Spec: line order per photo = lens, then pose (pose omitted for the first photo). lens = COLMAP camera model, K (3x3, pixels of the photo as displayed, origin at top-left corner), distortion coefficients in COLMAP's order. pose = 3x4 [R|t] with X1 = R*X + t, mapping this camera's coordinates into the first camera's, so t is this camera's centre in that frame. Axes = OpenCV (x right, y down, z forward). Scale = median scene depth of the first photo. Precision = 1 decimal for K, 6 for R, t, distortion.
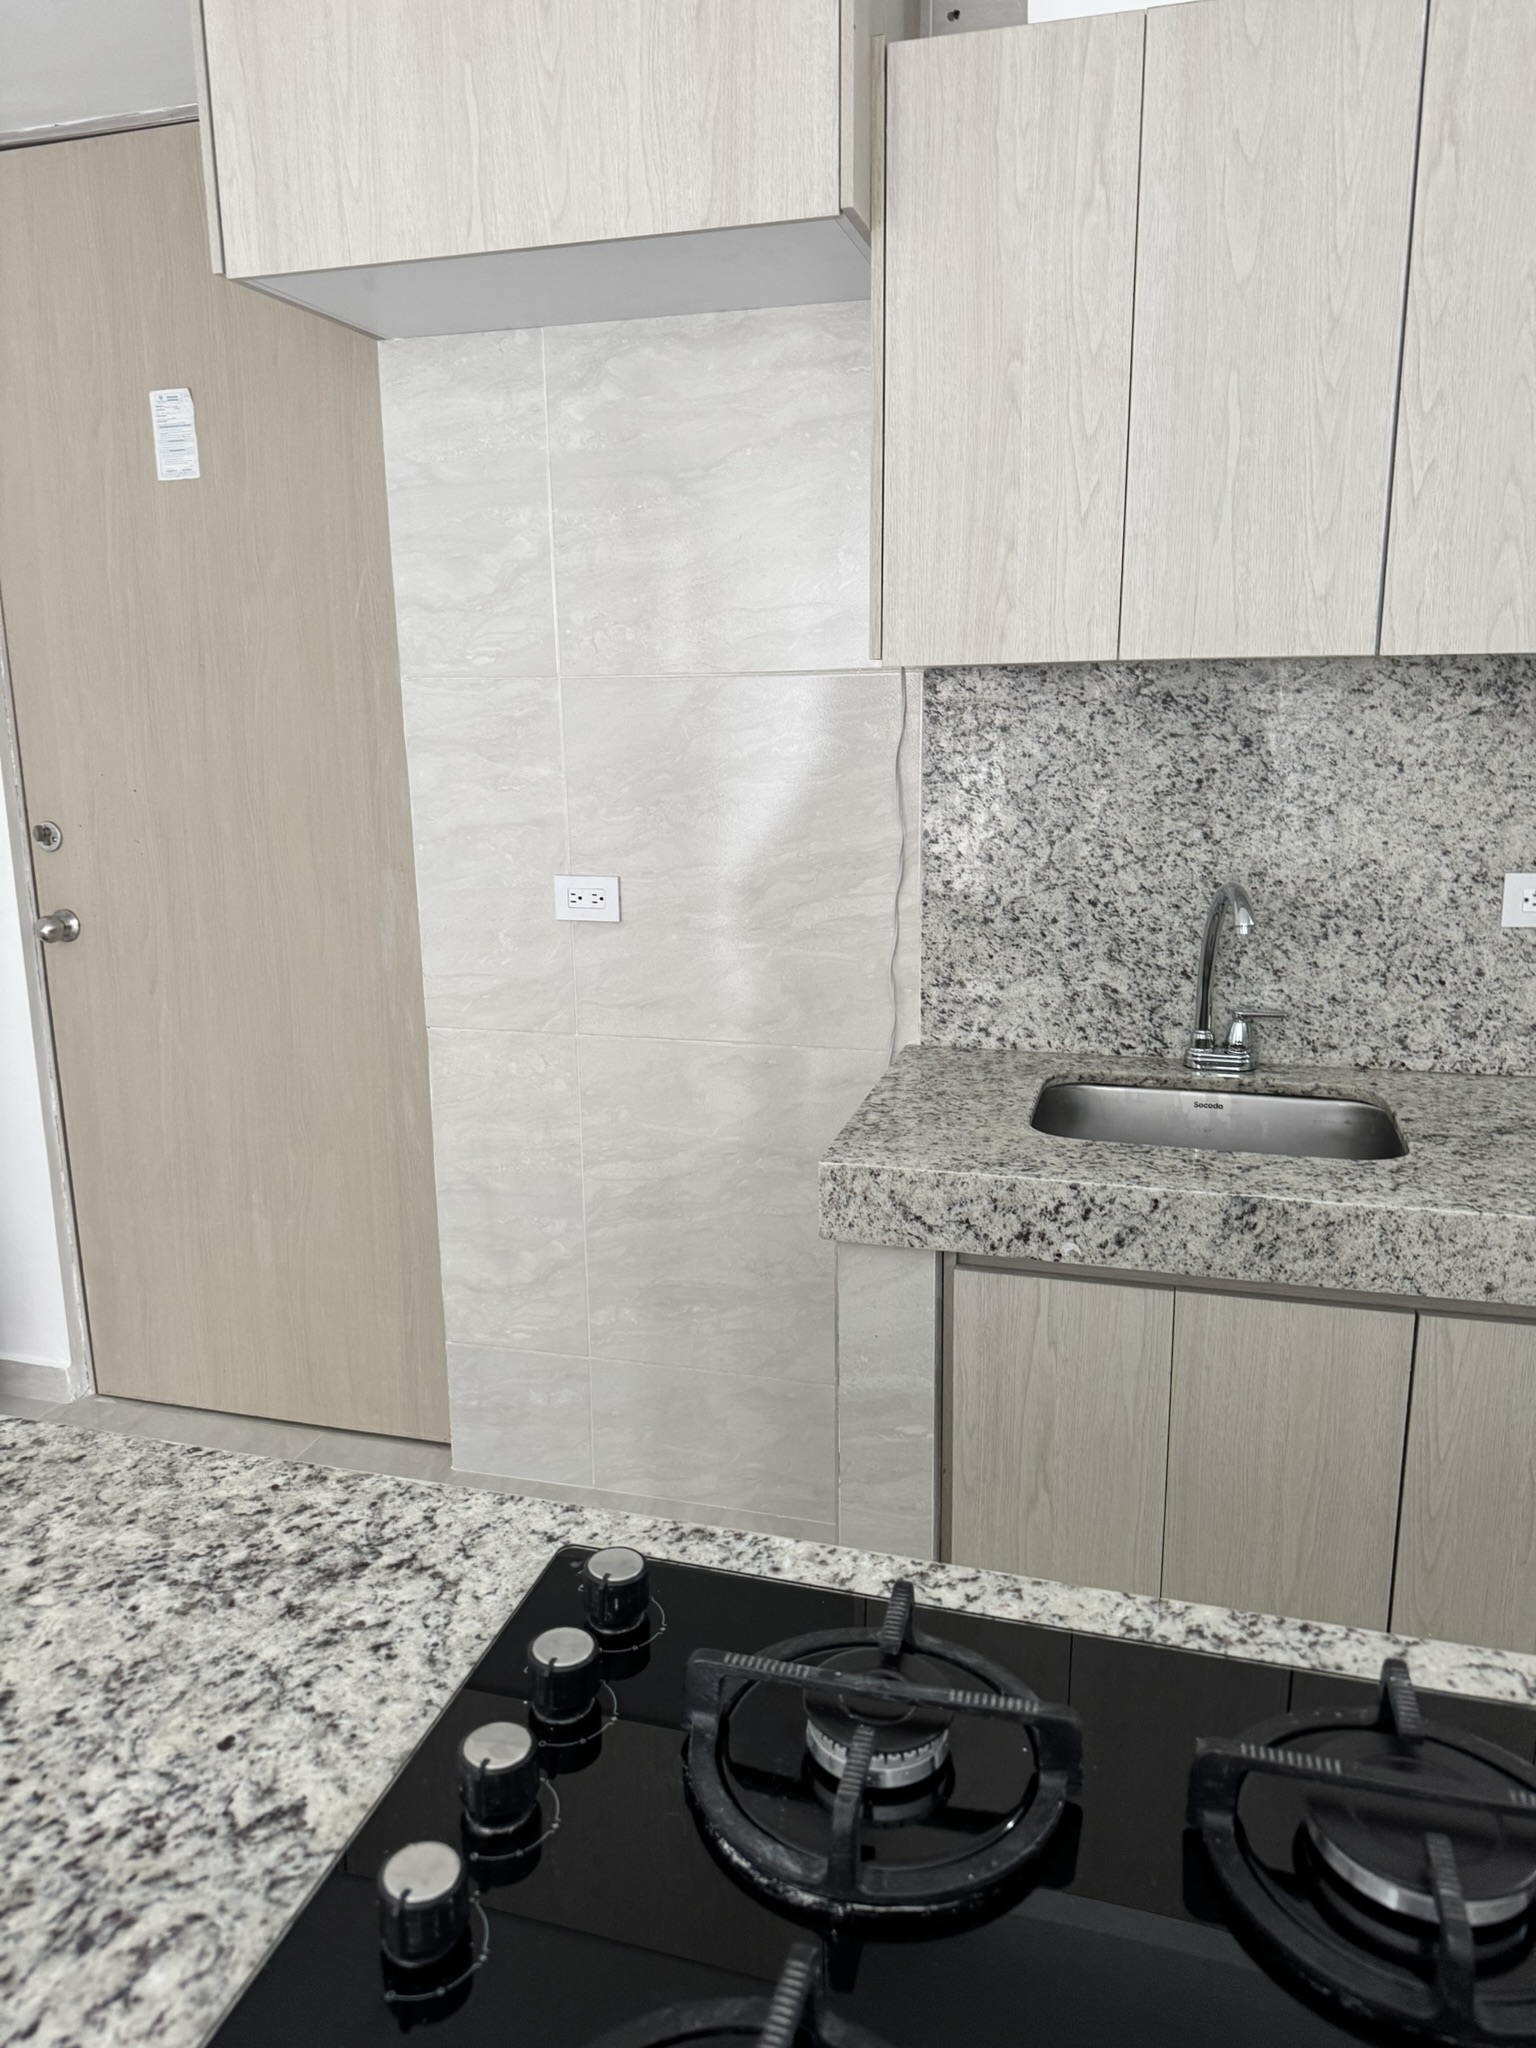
lens RADIAL K [[1416.0, 0, 755.4], [0, 1416.0, 1012.1], [0, 0, 1]] dist [0.171660, -0.375203]
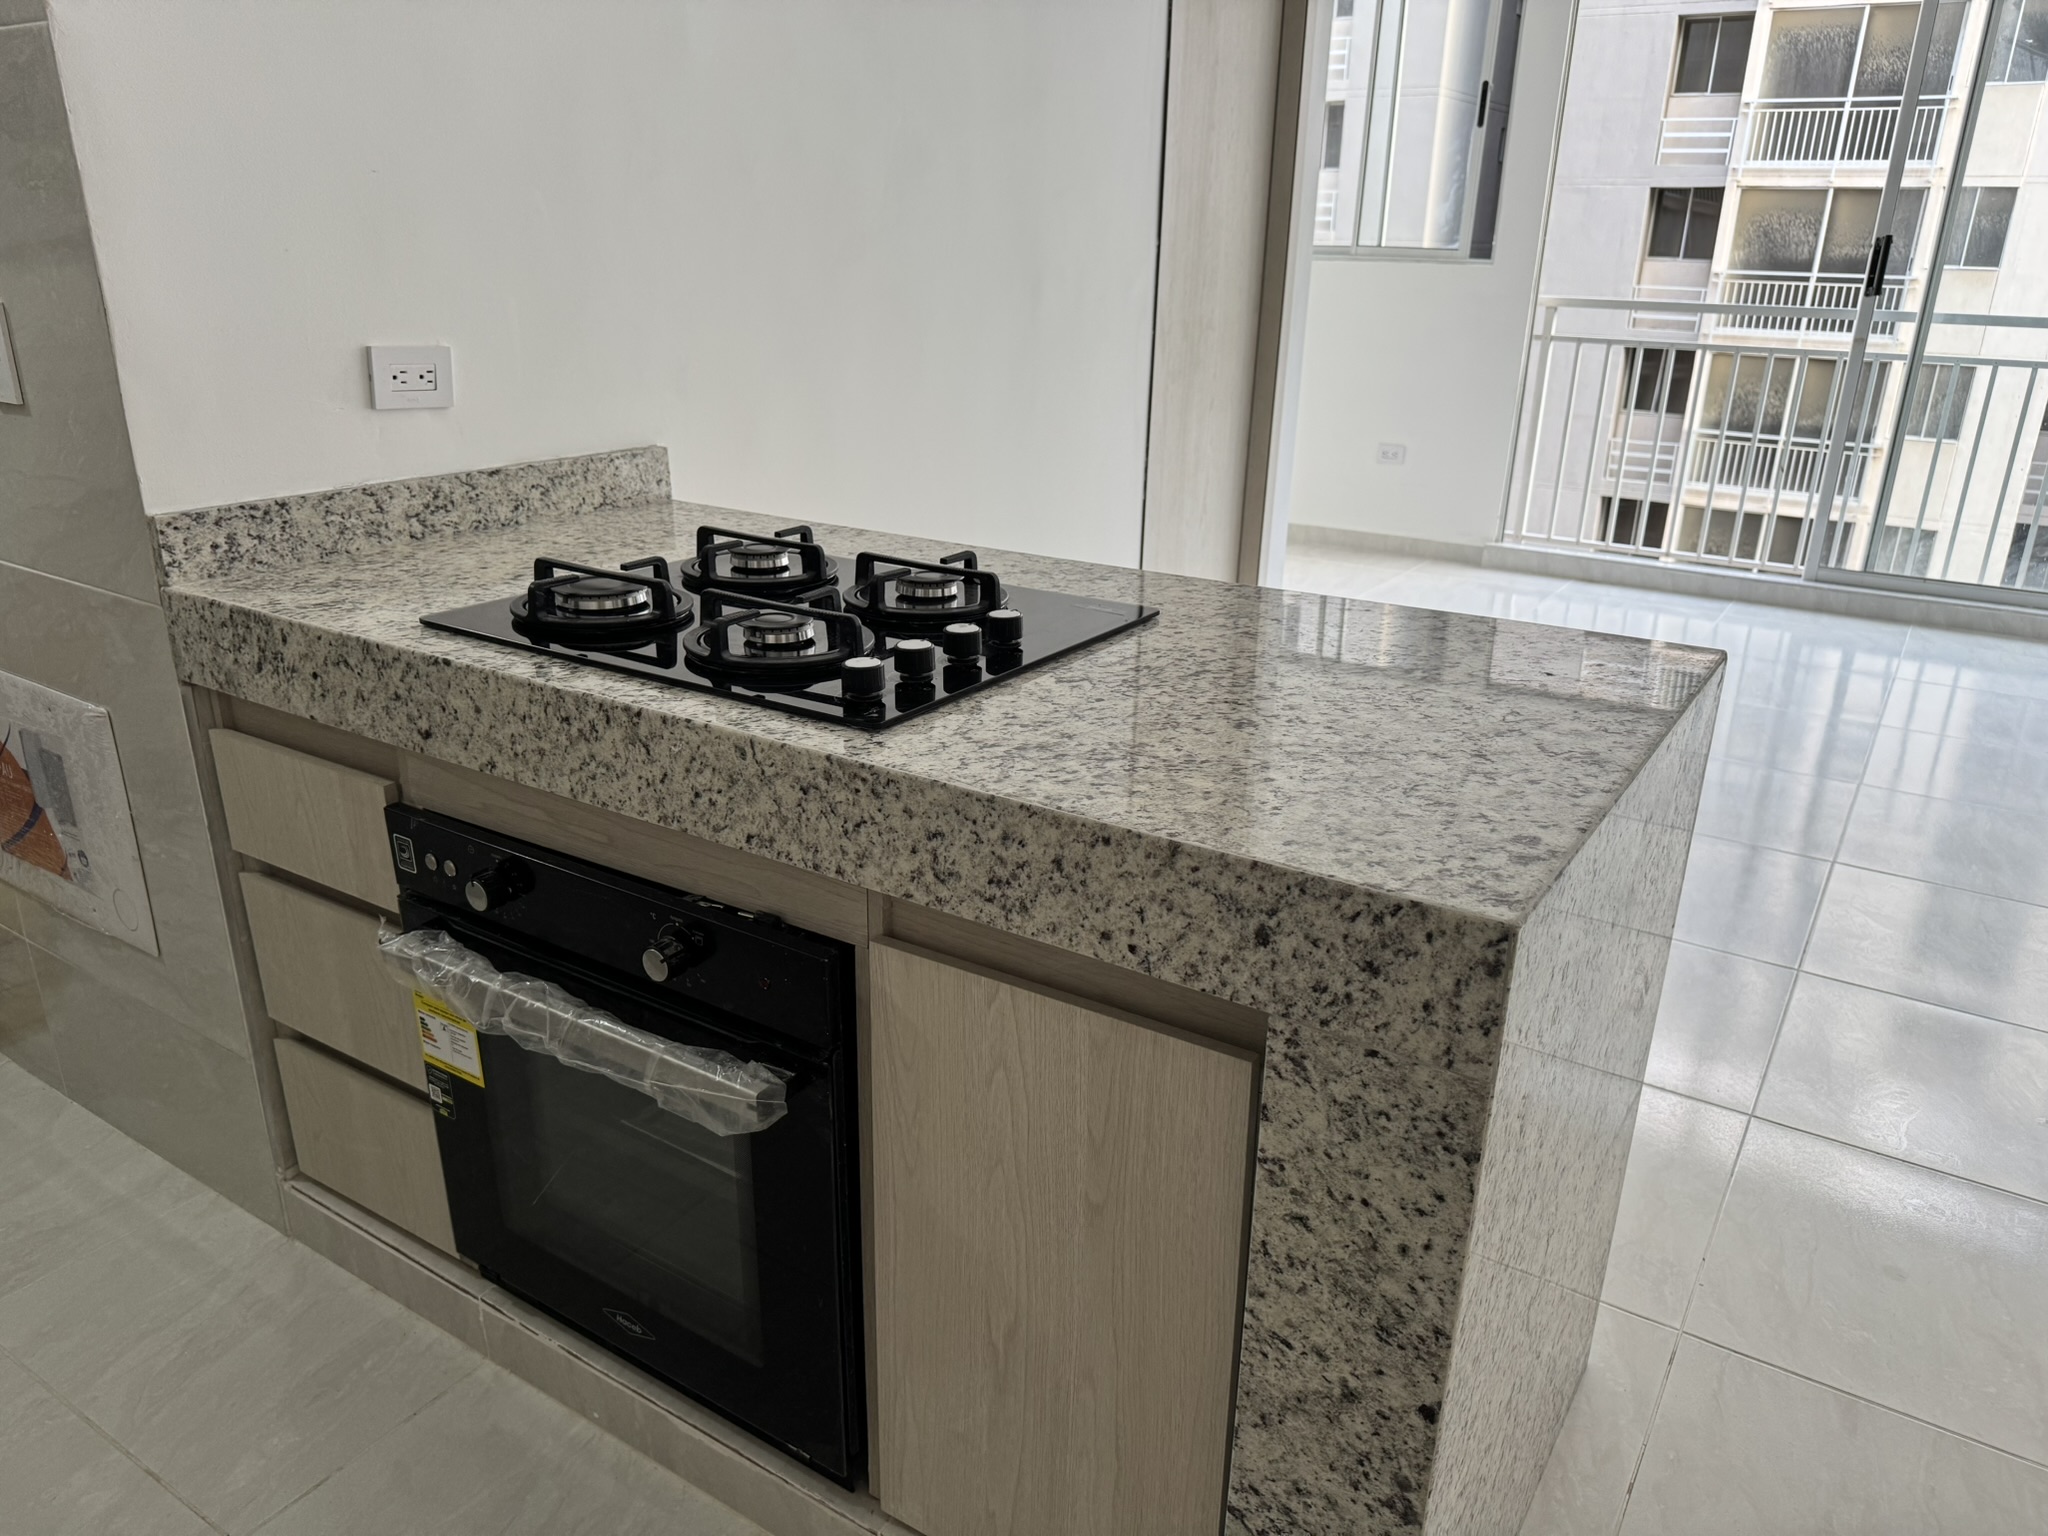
lens RADIAL K [[1429.0, 0, 1022.8], [0, 1429.0, 758.7], [0, 0, 1]] dist [0.129361, -0.228397]
pose [[-0.956505, -0.102398, 0.273154, -0.290292], [0.059767, 0.847715, 0.527074, -0.137551], [-0.285528, 0.520474, -0.804724, 0.941437]]
